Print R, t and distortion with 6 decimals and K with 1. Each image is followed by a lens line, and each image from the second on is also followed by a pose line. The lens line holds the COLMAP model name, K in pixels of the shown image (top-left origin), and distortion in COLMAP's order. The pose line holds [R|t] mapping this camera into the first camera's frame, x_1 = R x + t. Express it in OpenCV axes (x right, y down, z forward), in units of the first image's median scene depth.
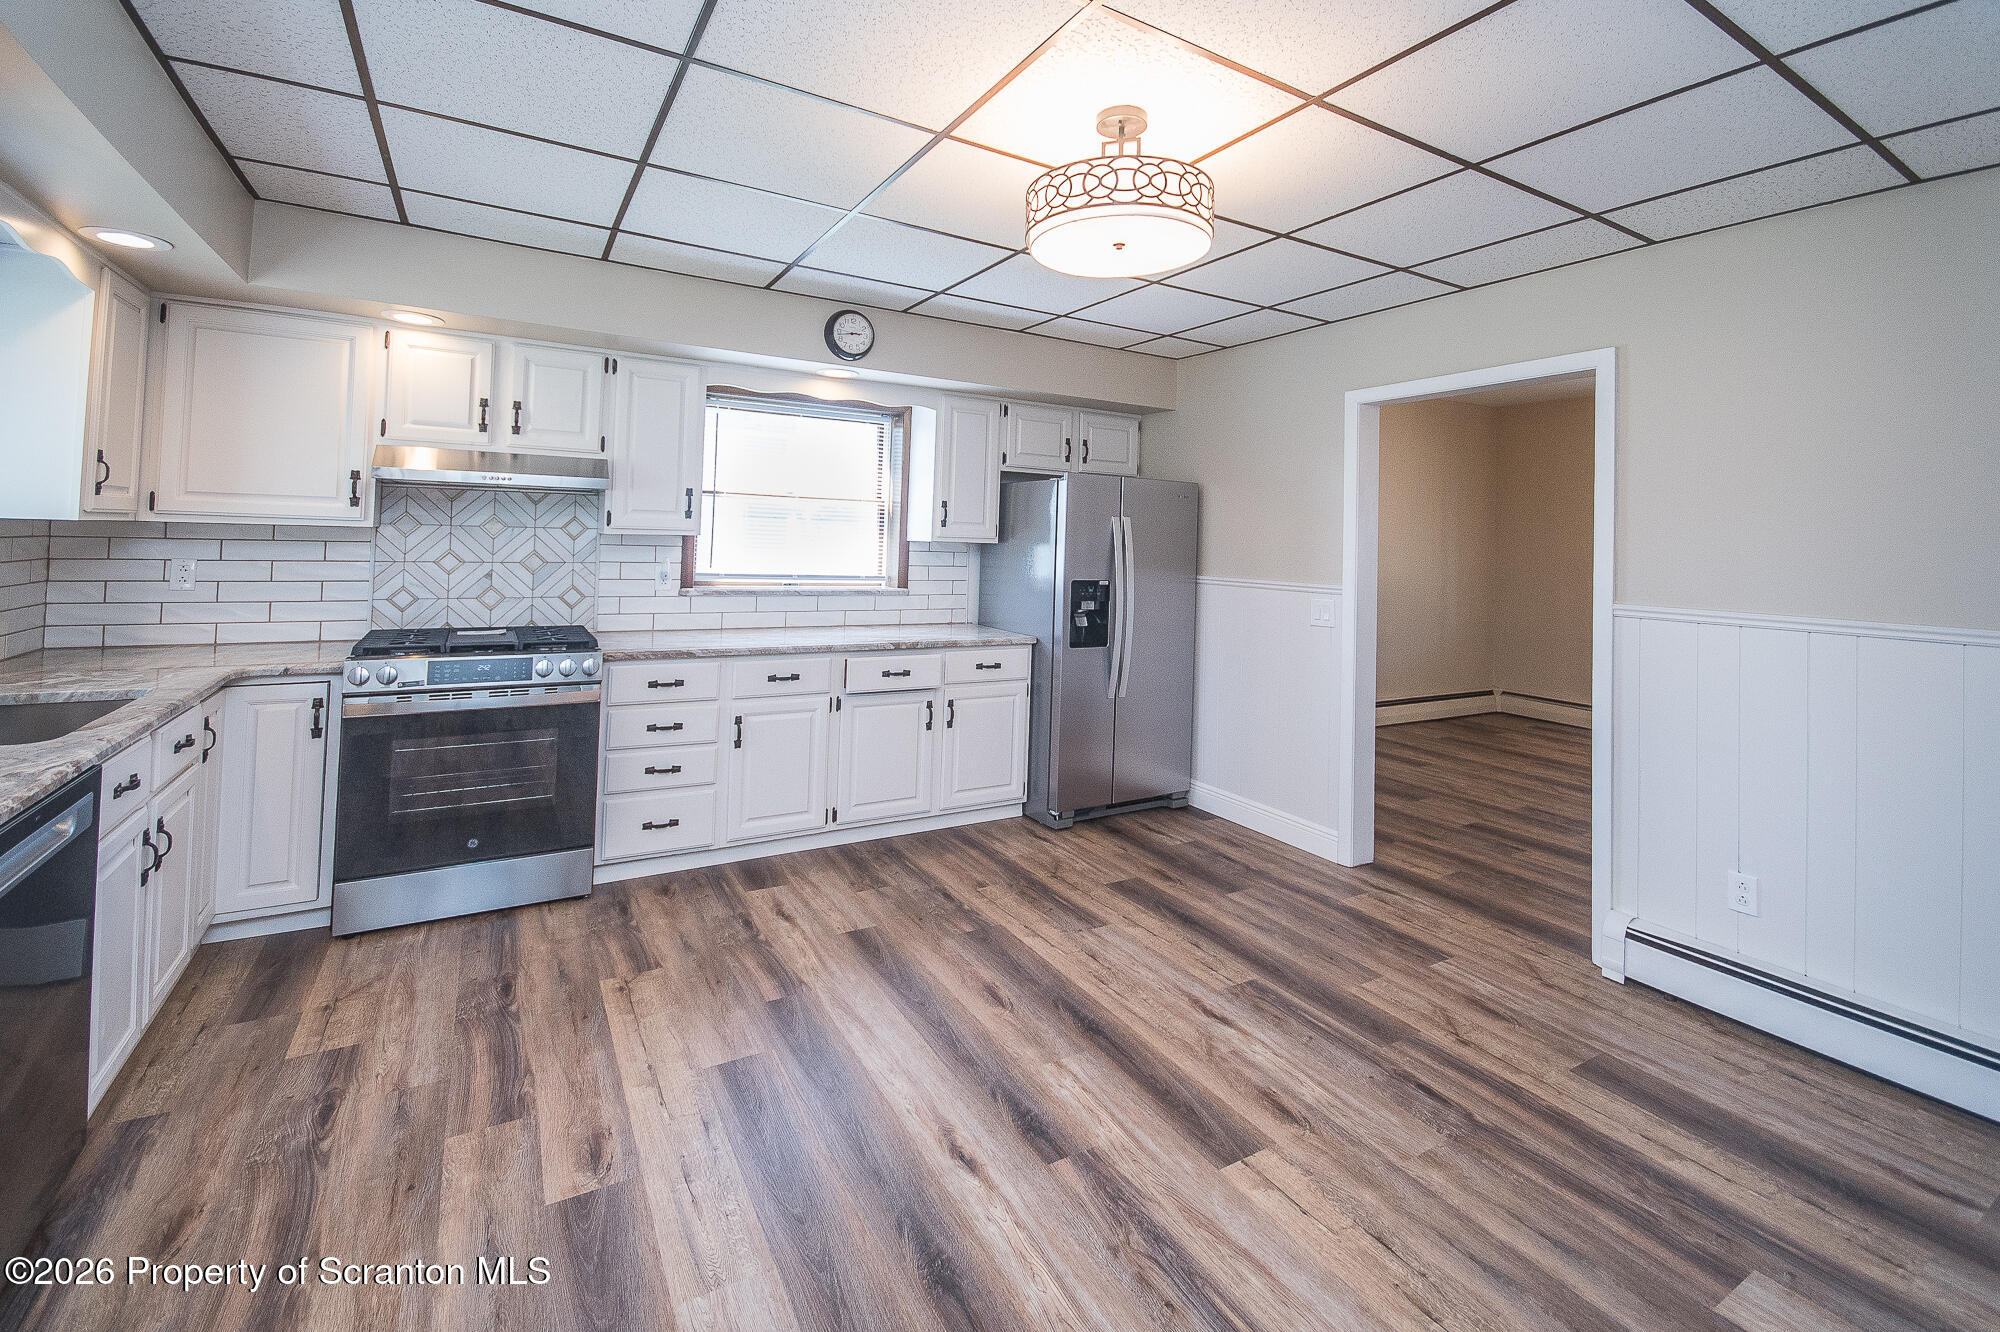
lens RADIAL K [[864.3, 0, 995.8], [0, 864.3, 520.0], [0, 0, 1]] dist [0.001039, 0.000222]
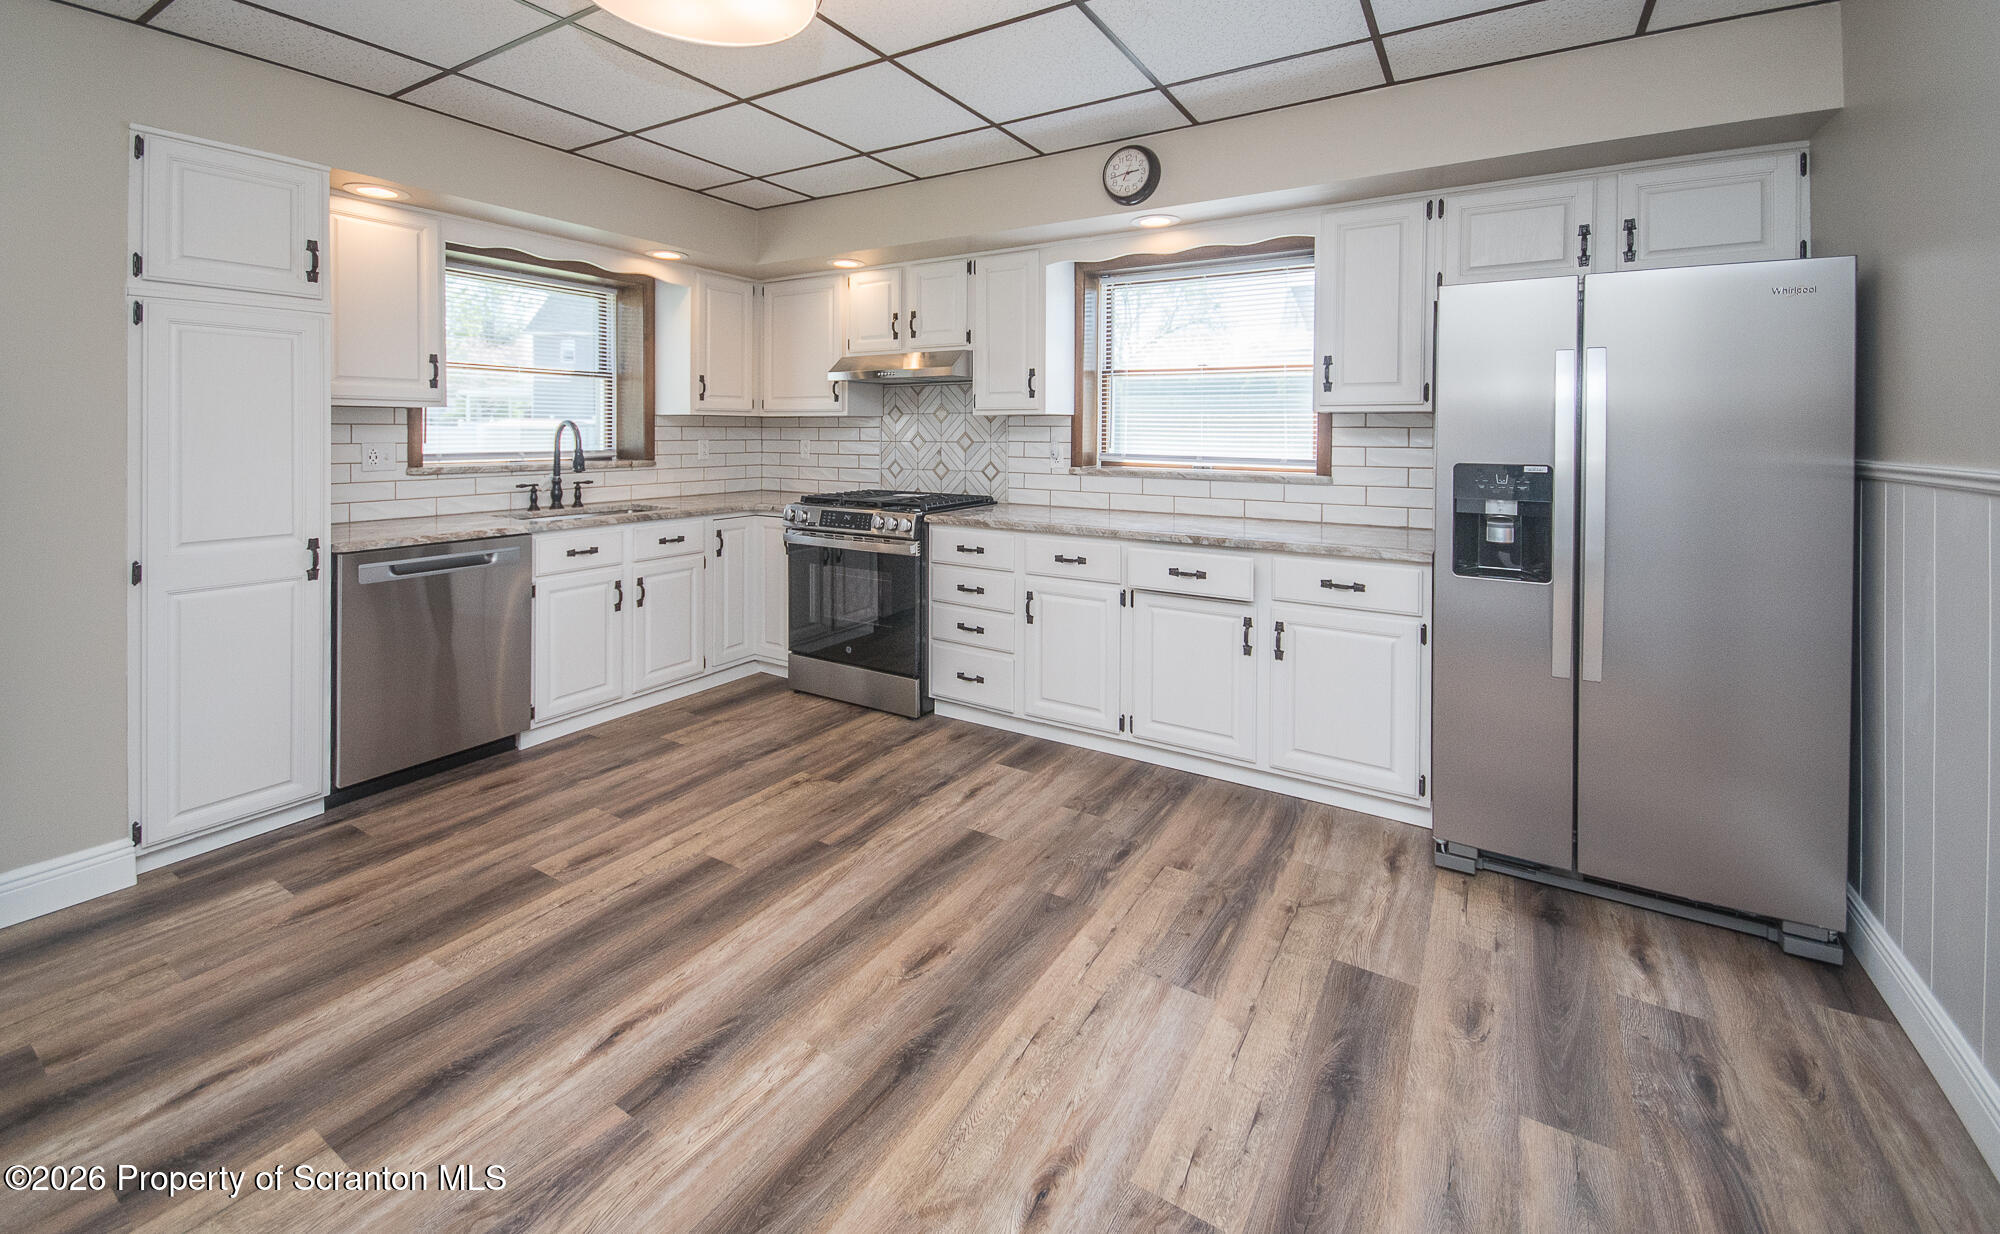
lens RADIAL K [[824.8, 0, 995.1], [0, 824.8, 438.7], [0, 0, 1]] dist [0.008640, 0.000193]
pose [[0.459298, -0.019147, -0.888076, 0.570511], [0.029352, 0.999549, -0.006370, 0.059034], [0.887797, -0.023141, 0.459653, 0.565945]]
